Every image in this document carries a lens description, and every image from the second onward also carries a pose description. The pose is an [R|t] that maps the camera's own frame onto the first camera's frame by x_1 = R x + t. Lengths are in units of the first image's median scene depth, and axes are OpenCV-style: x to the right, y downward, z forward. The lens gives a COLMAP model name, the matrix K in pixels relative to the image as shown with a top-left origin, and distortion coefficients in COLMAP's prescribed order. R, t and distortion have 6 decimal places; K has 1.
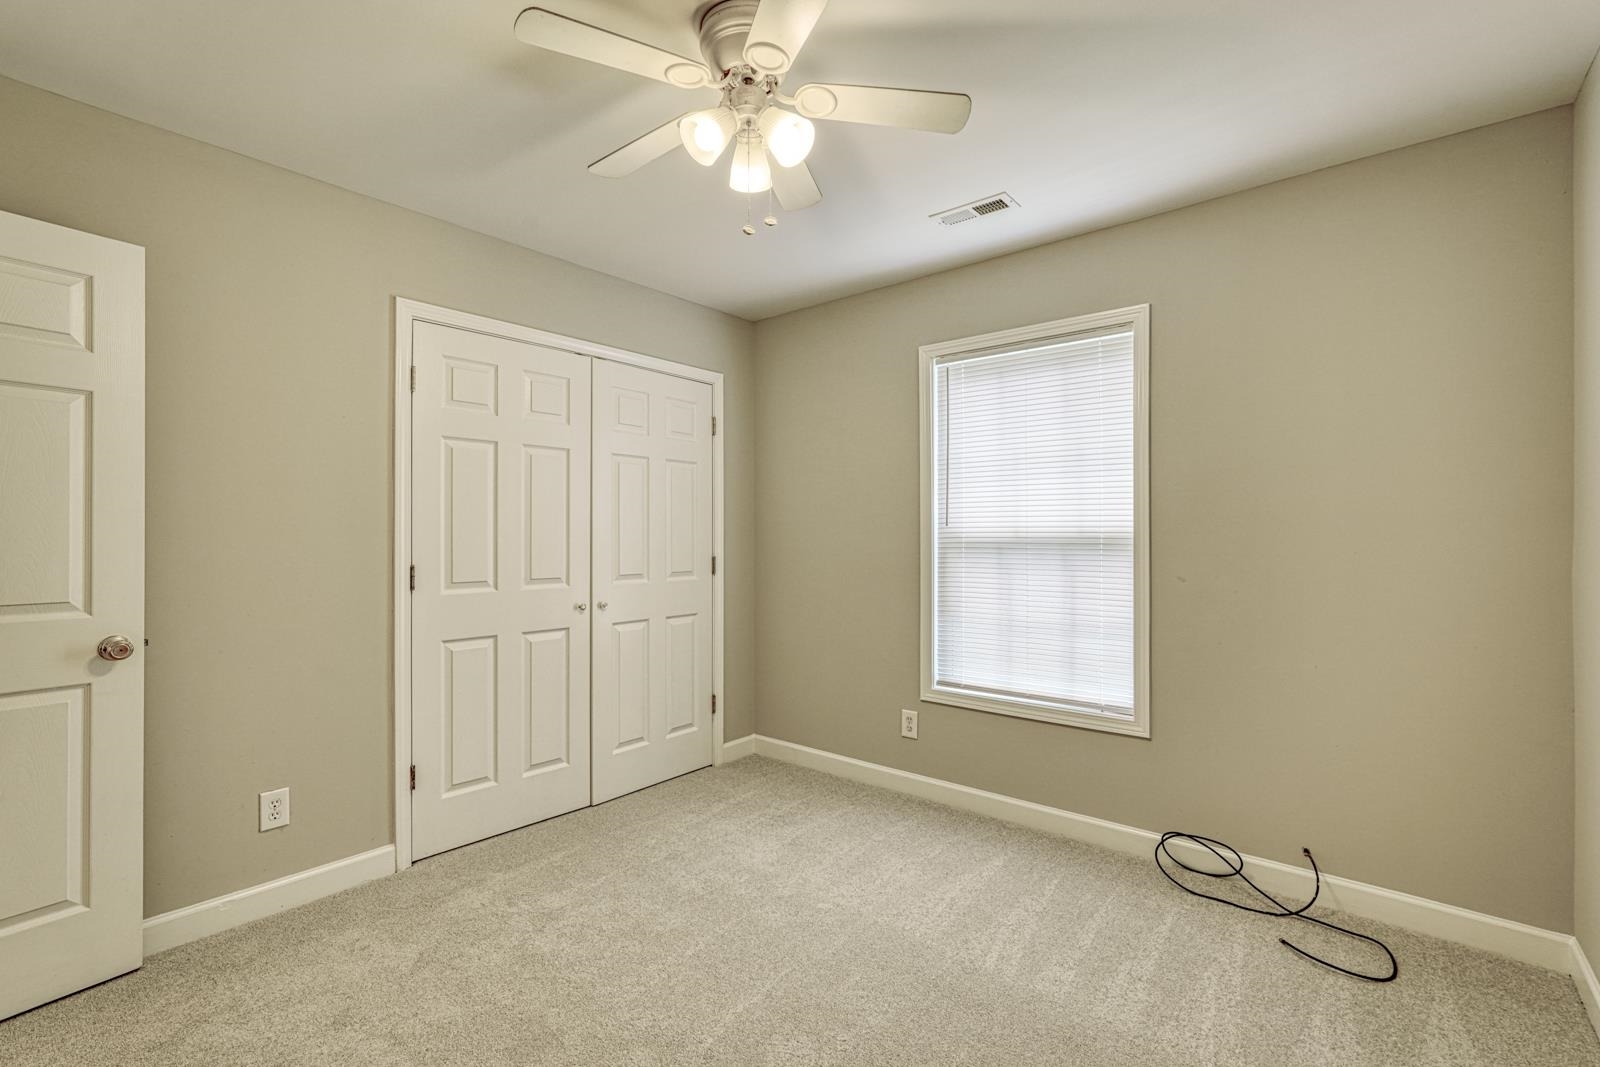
lens RADIAL K [[715.8, 0, 792.6], [0, 715.8, 531.2], [0, 0, 1]] dist [-0.012227, 0.006651]
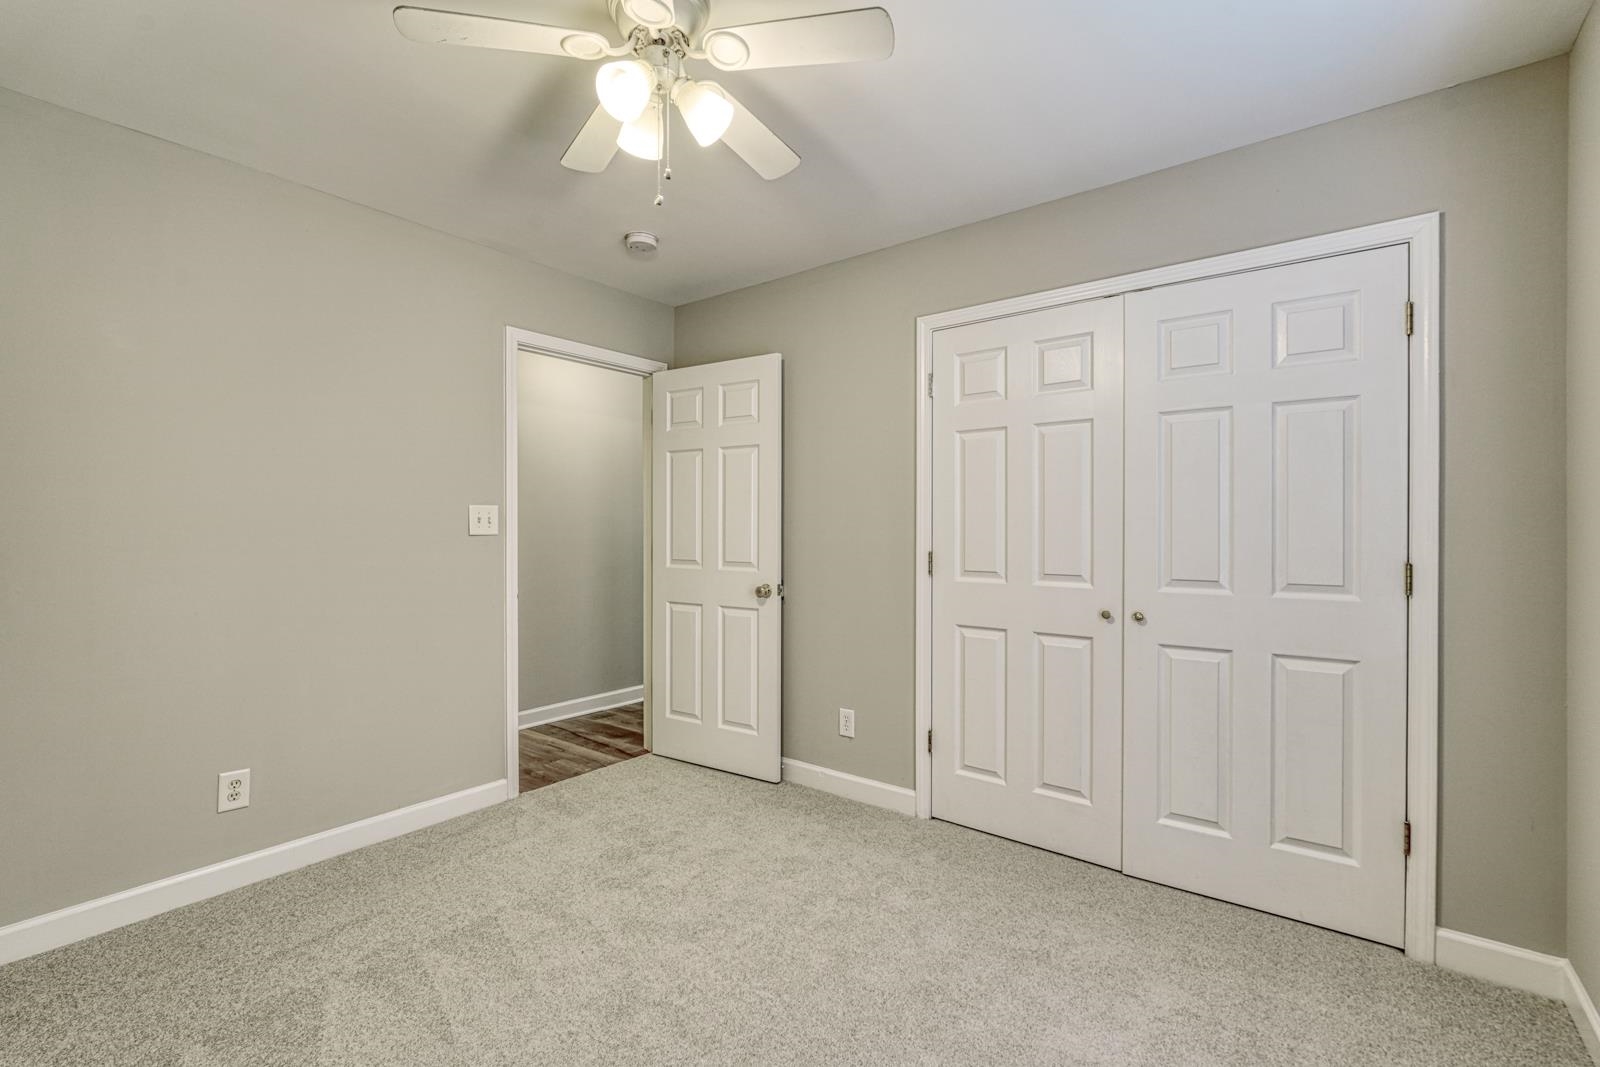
lens RADIAL K [[715.8, 0, 801.9], [0, 715.8, 534.8], [0, 0, 1]] dist [-0.012227, 0.006651]
pose [[0.041851, 0.010905, -0.999064, 0.268519], [0.005568, 0.999922, 0.011147, 0.003411], [0.999108, -0.006029, 0.041787, 0.350990]]
